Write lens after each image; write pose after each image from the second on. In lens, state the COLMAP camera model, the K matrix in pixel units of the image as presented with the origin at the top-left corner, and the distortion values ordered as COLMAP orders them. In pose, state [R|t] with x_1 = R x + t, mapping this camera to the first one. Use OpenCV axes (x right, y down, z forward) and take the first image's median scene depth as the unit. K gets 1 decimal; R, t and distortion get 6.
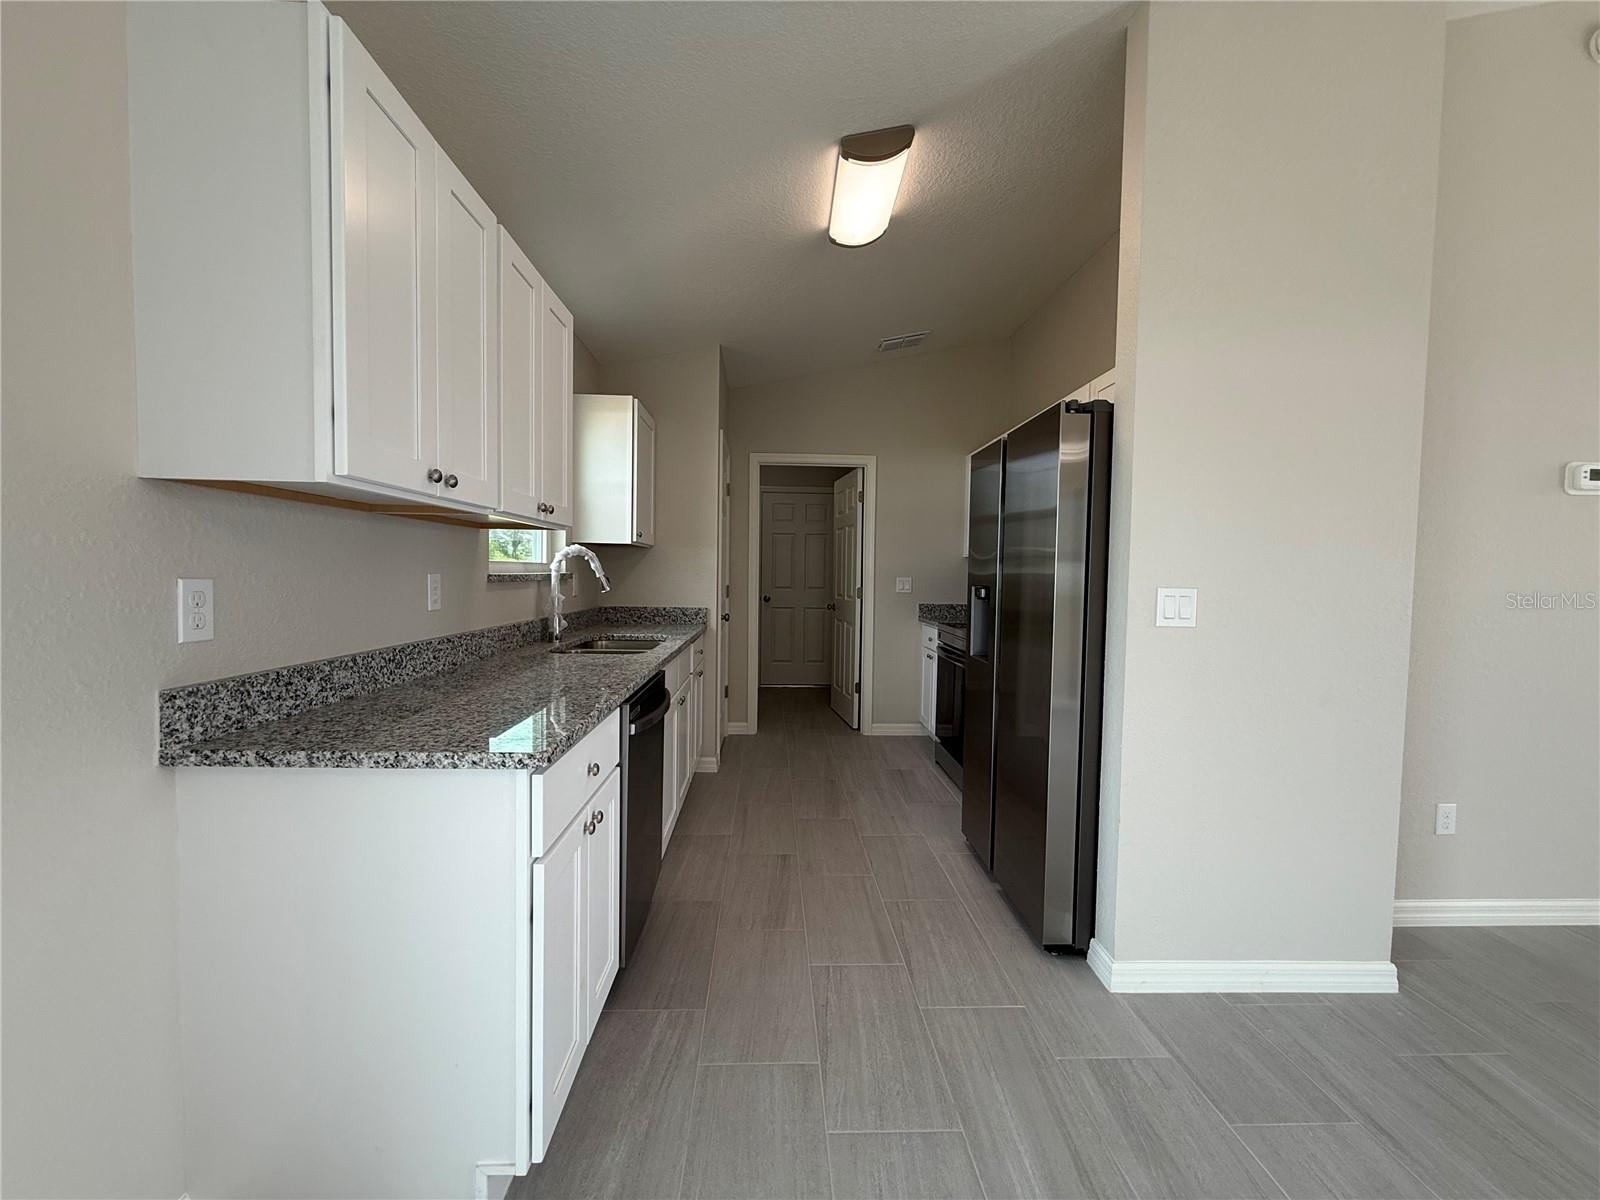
lens RADIAL K [[635.8, 0, 796.6], [0, 635.8, 597.4], [0, 0, 1]] dist [-0.000493, -0.000430]
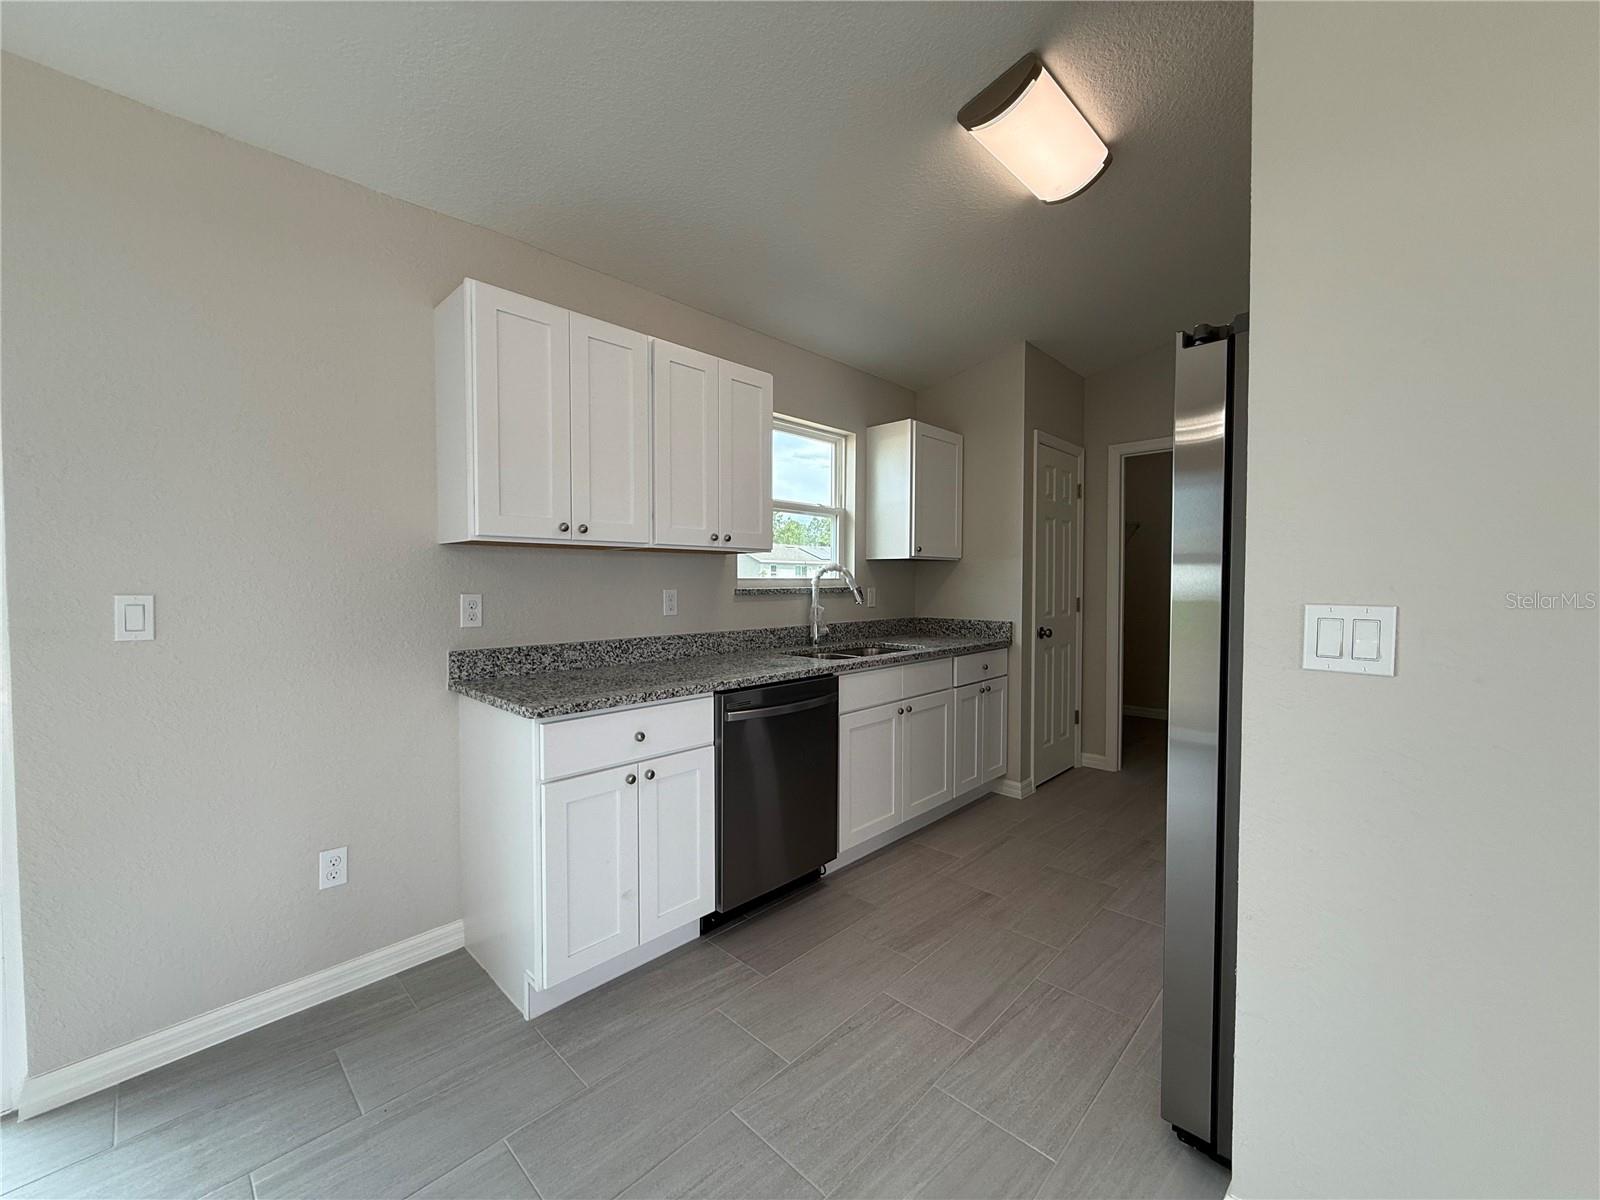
lens RADIAL K [[635.8, 0, 796.6], [0, 635.8, 597.4], [0, 0, 1]] dist [-0.000493, -0.000430]
pose [[0.687942, 0.001827, -0.725764, 0.618972], [-0.015176, 0.999814, -0.011869, -0.006922], [0.725607, 0.019179, 0.687842, 0.225739]]
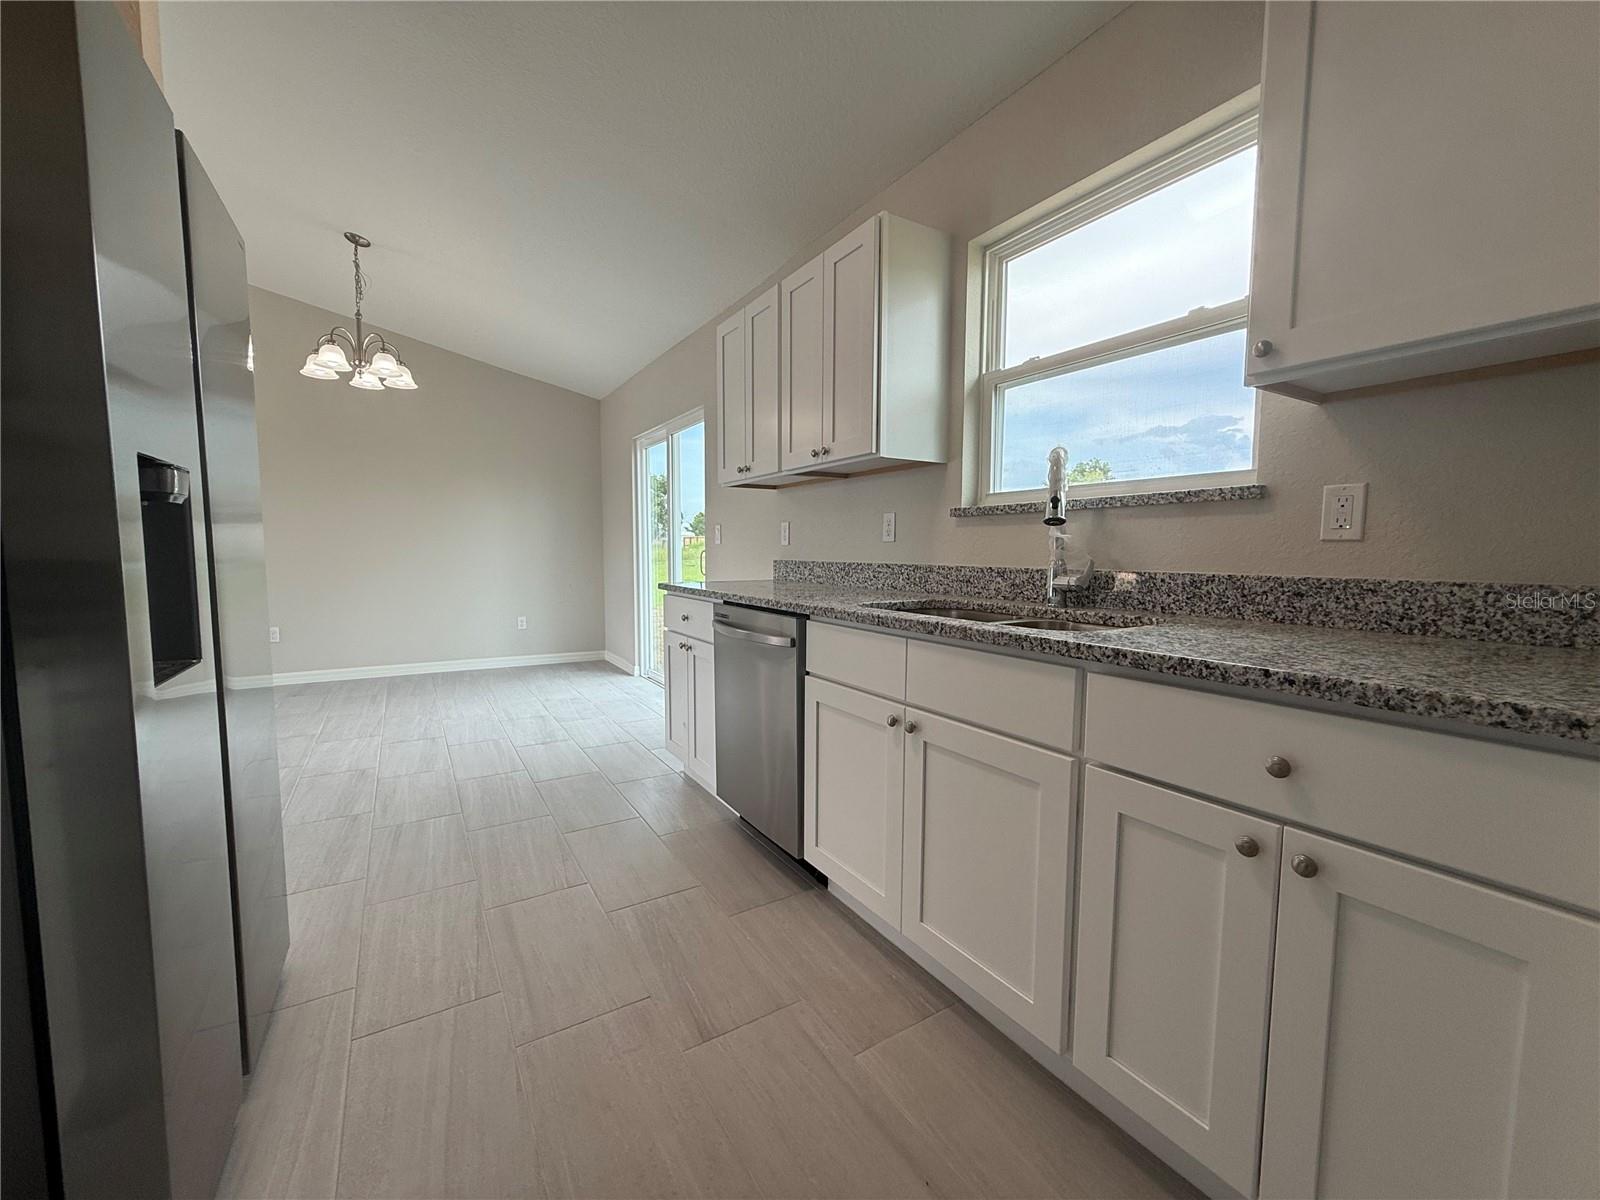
lens RADIAL K [[636.3, 0, 793.9], [0, 636.3, 602.7], [0, 0, 1]] dist [-0.000618, -0.000361]
pose [[-0.873155, 0.019292, -0.487060, 0.217057], [-0.038351, 0.993400, 0.108101, 0.010222], [0.485931, 0.113068, -0.866653, 1.958006]]
